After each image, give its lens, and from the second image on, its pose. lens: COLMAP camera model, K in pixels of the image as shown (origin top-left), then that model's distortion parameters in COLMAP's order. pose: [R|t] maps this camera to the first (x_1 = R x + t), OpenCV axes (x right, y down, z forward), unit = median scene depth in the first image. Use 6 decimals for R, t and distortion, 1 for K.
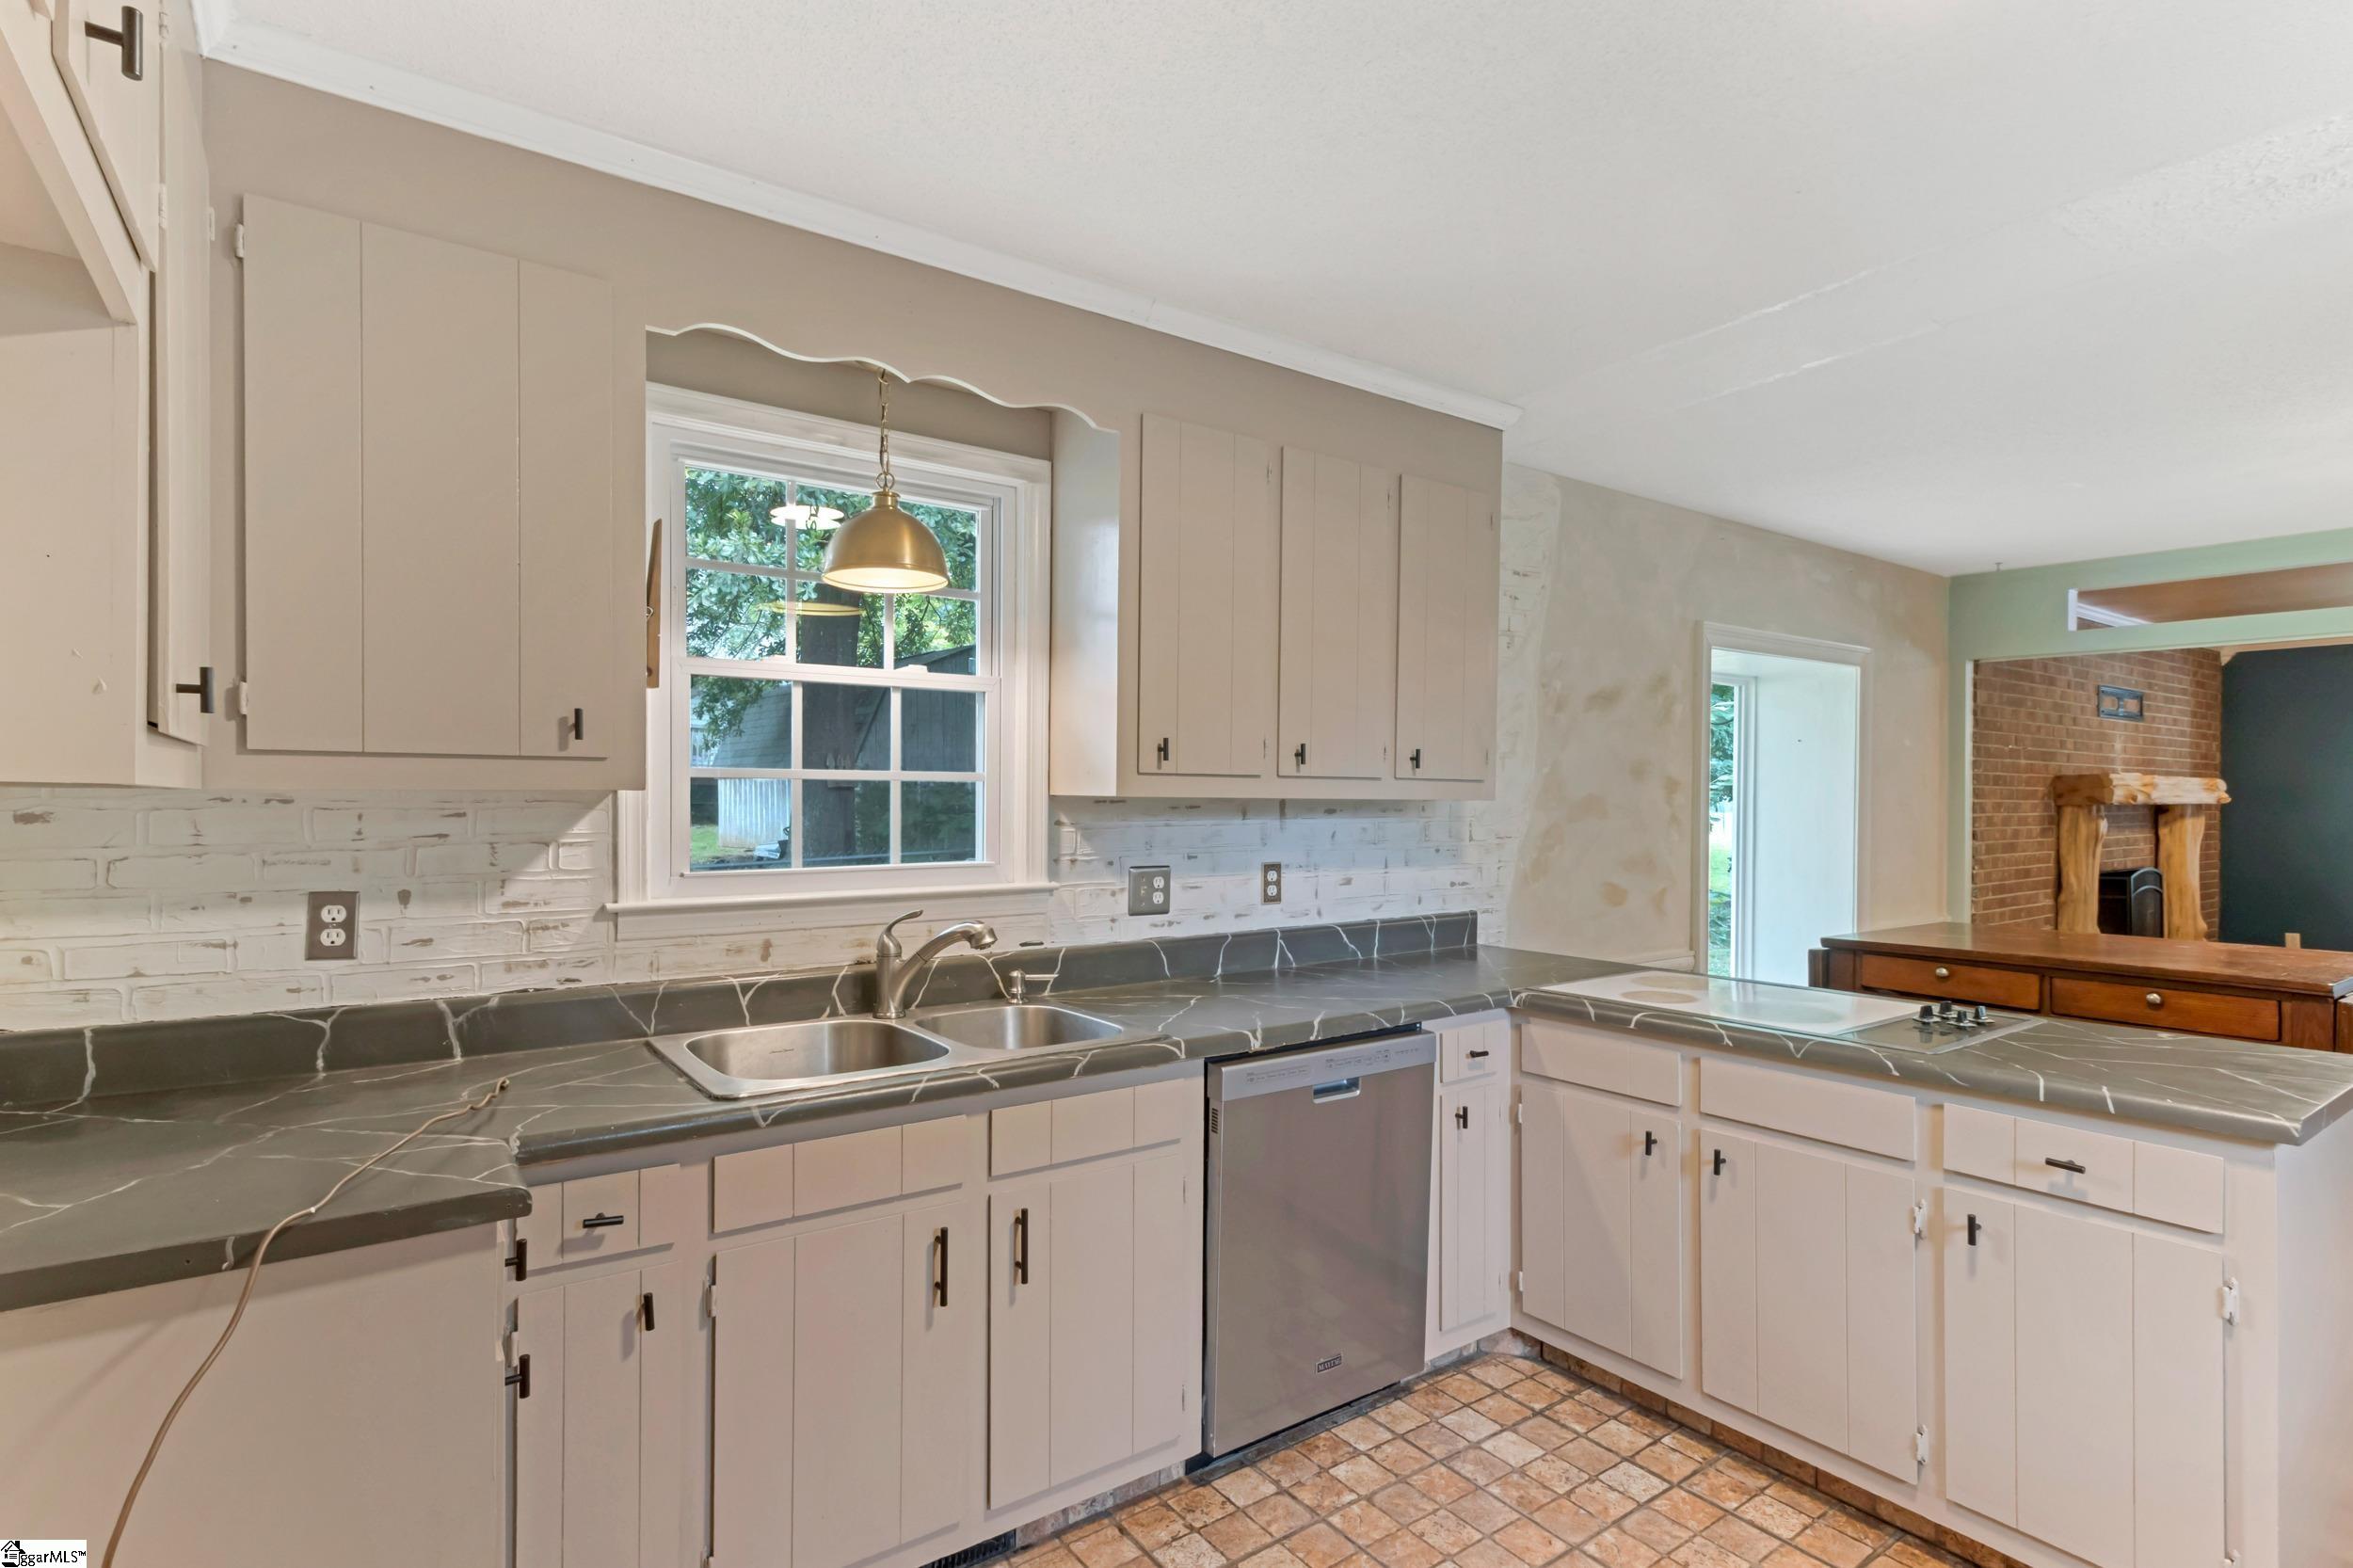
lens RADIAL K [[1143.0, 0, 1252.9], [0, 1143.0, 800.0], [0, 0, 1]] dist [0.002524, 0.002112]
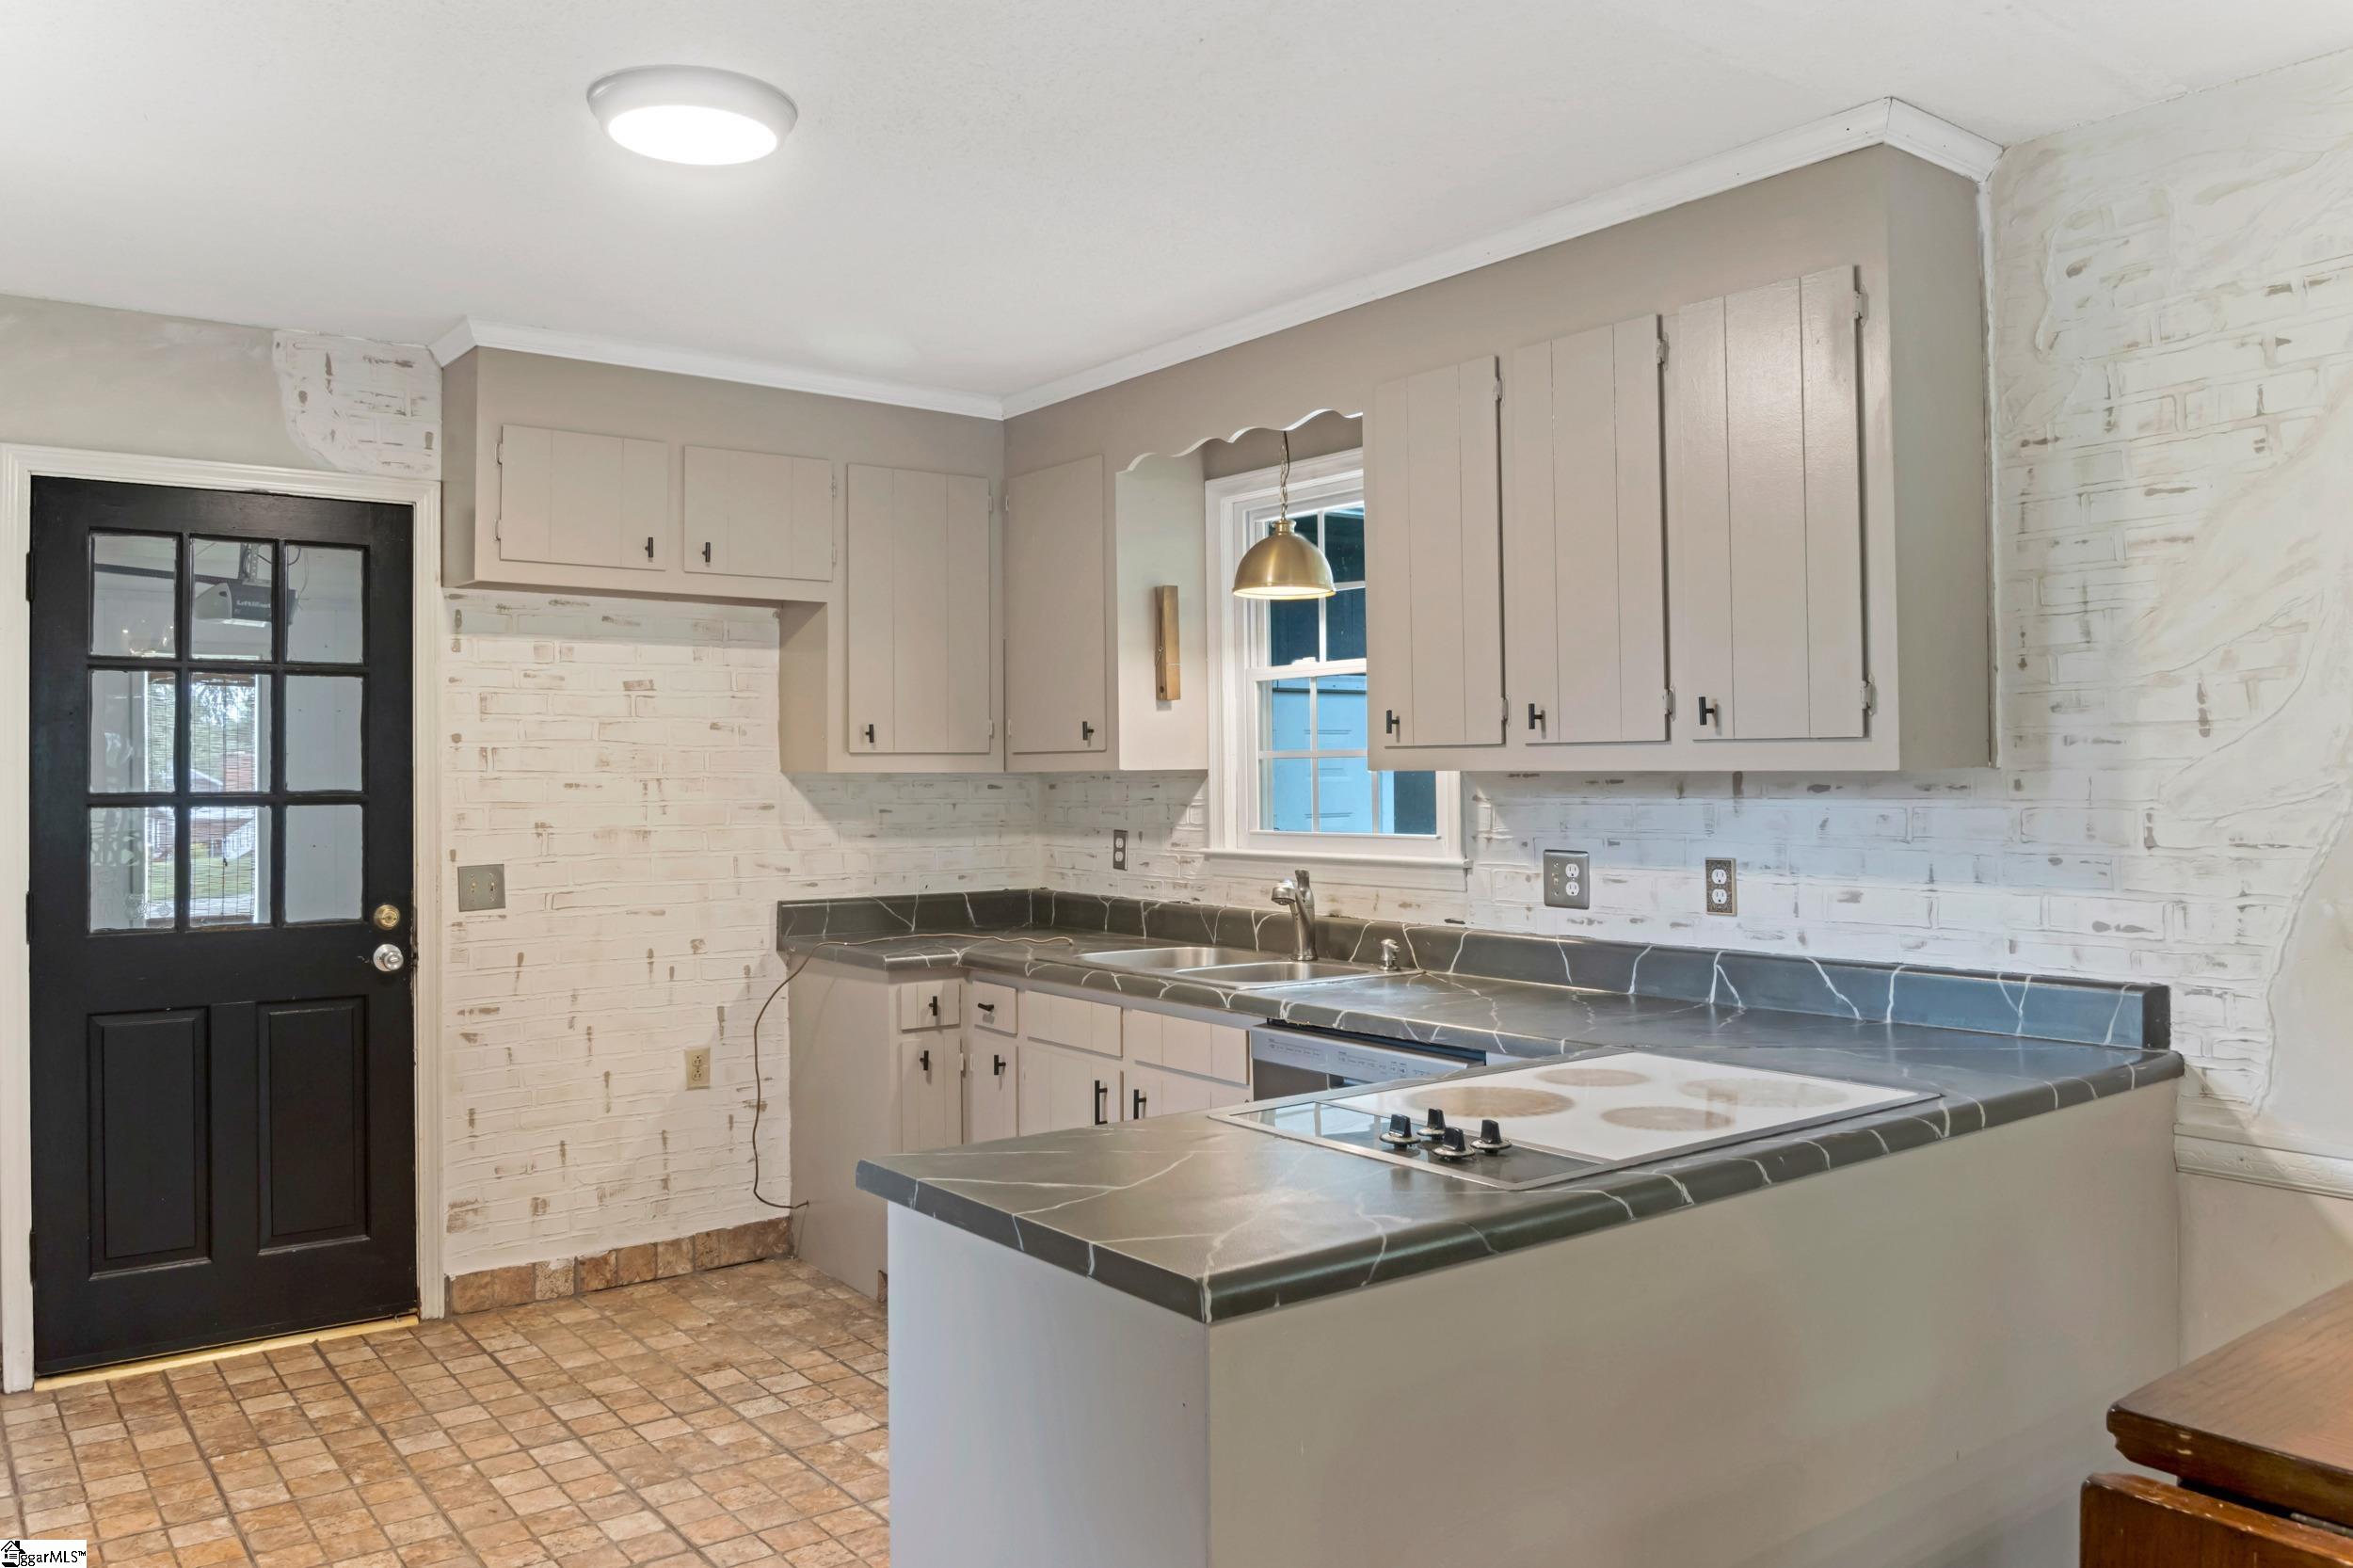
lens RADIAL K [[1741.1, 0, 1095.8], [0, 1741.1, 753.5], [0, 0, 1]] dist [-0.038705, 0.000224]
pose [[-0.019978, -0.013199, -0.999713, 0.825867], [0.008983, 0.999870, -0.013380, -0.000617], [0.999760, -0.009248, -0.019857, 0.457273]]
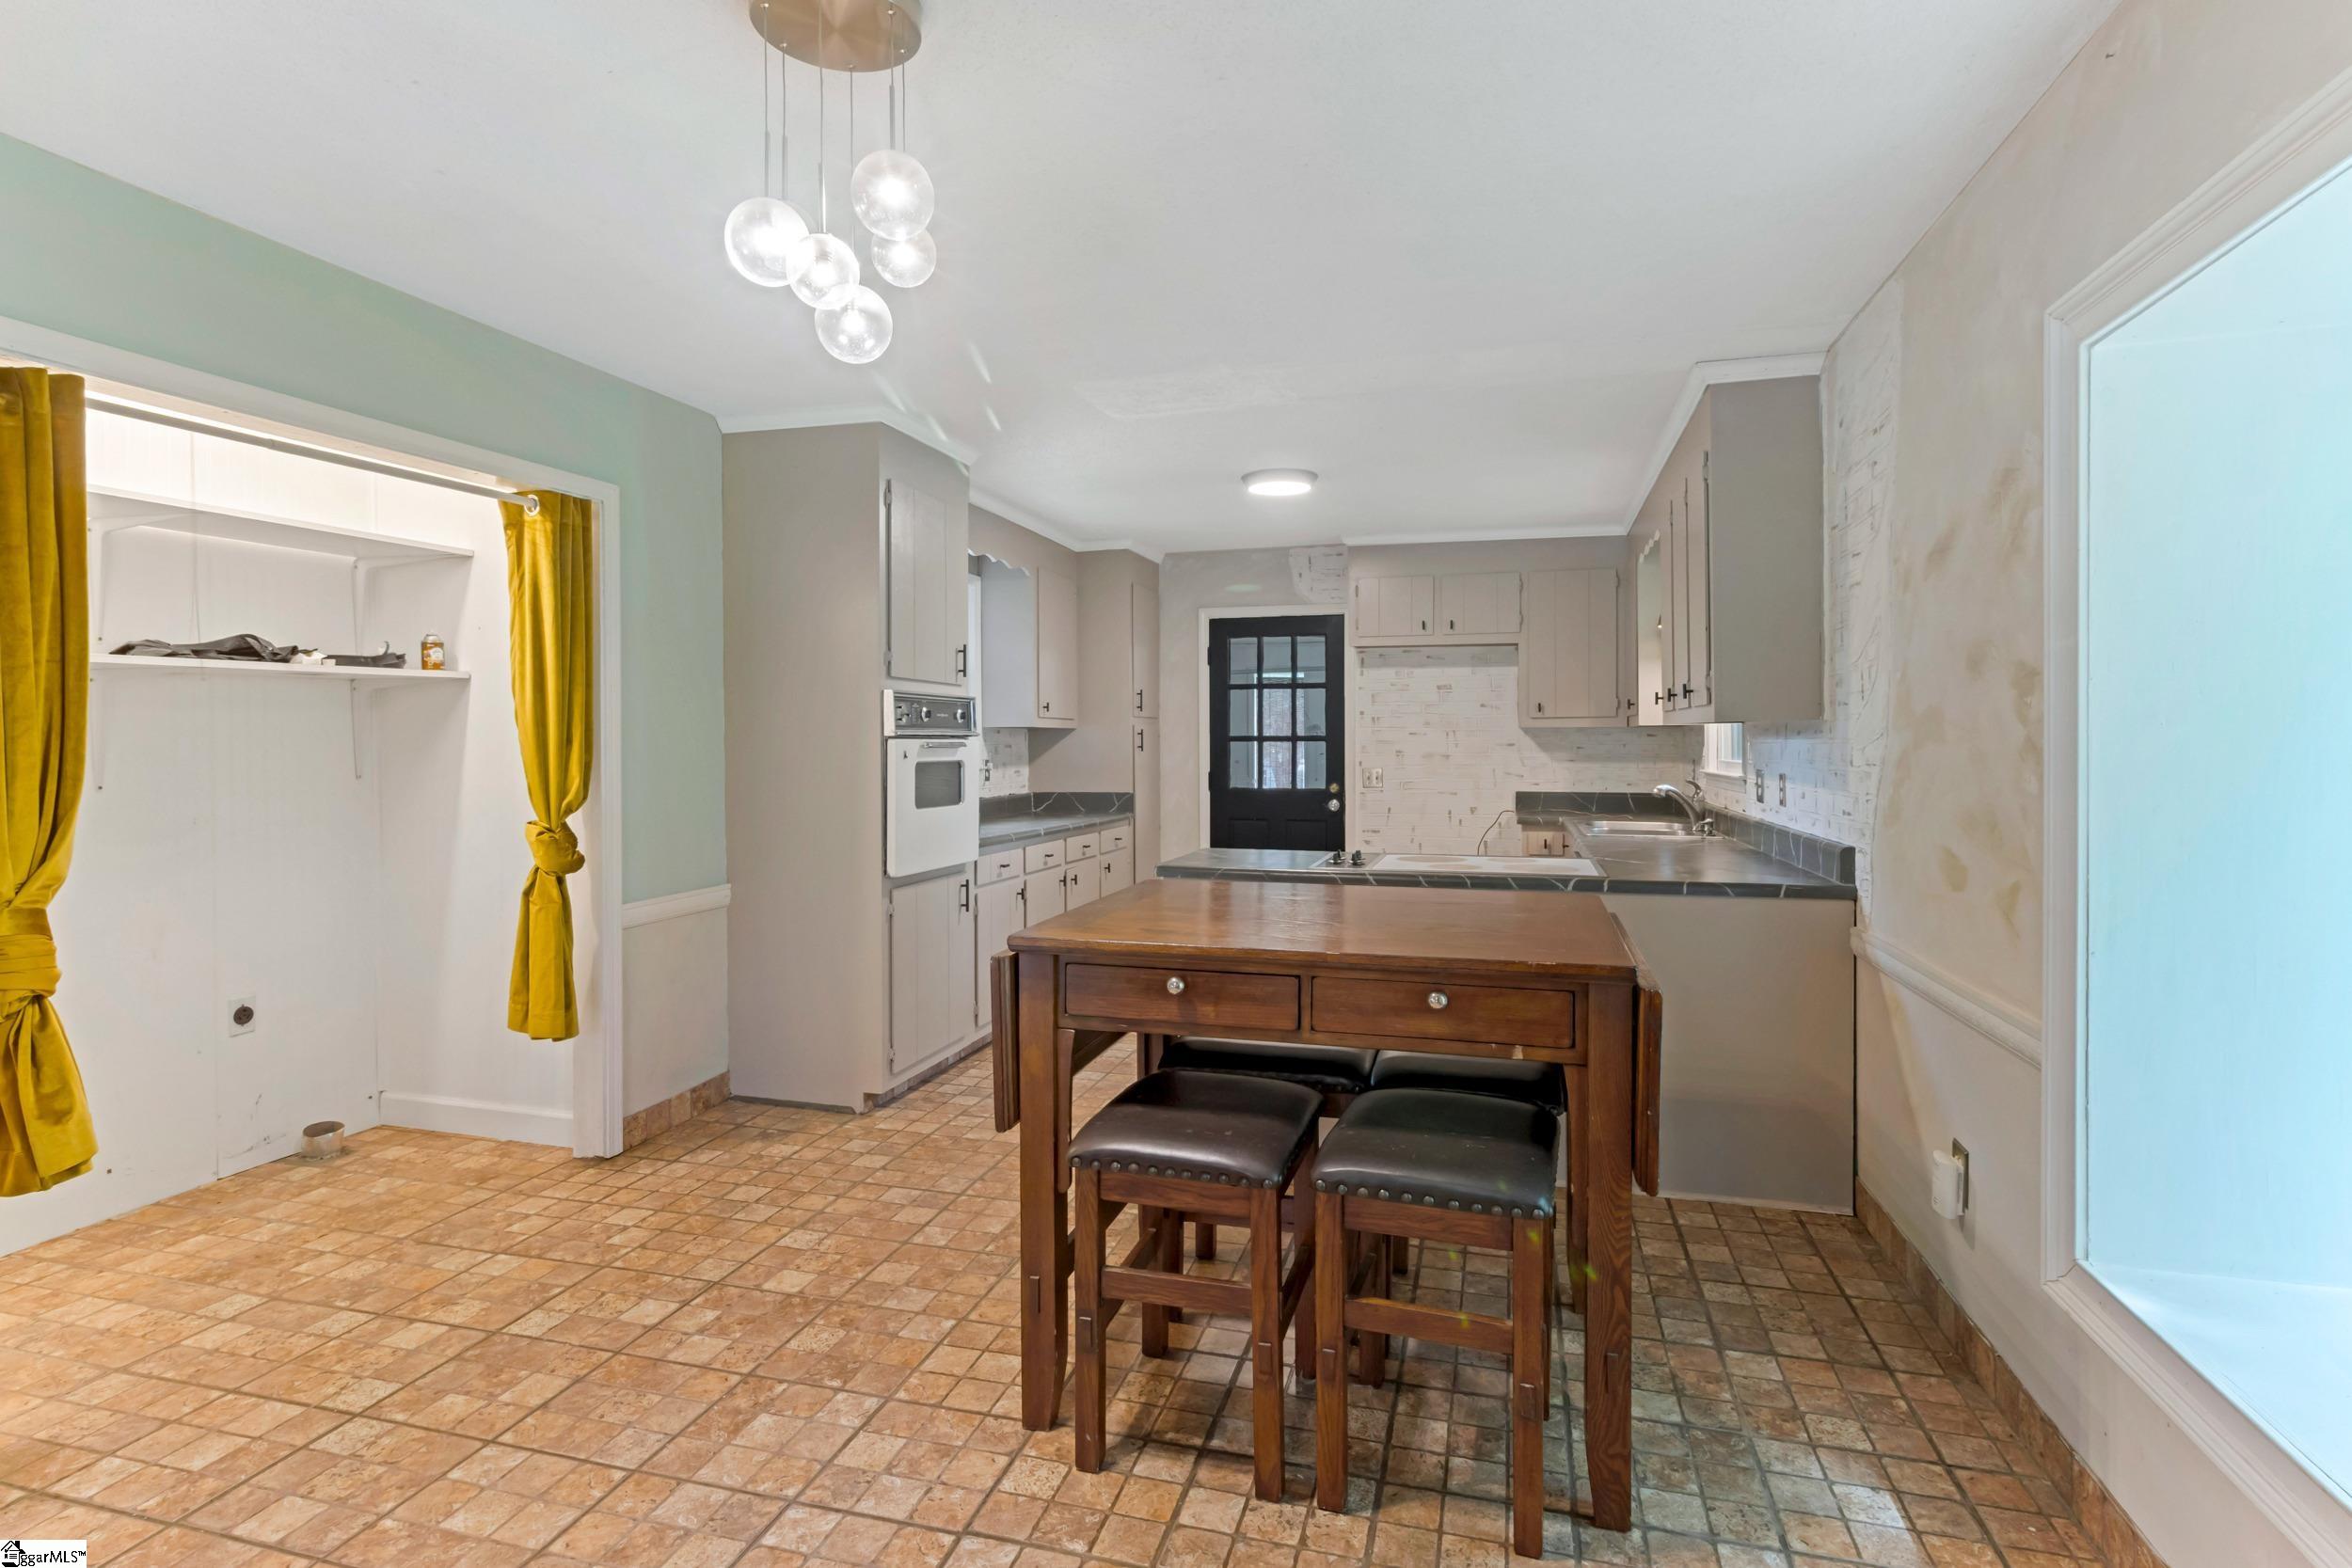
lens RADIAL K [[1142.4, 0, 1193.8], [0, 1142.4, 767.4], [0, 0, 1]] dist [0.002524, 0.002112]
pose [[-0.794616, 0.016625, -0.606885, 0.949582], [0.004550, 0.999760, 0.021430, 0.013166], [0.607095, 0.014268, -0.794501, 1.177805]]
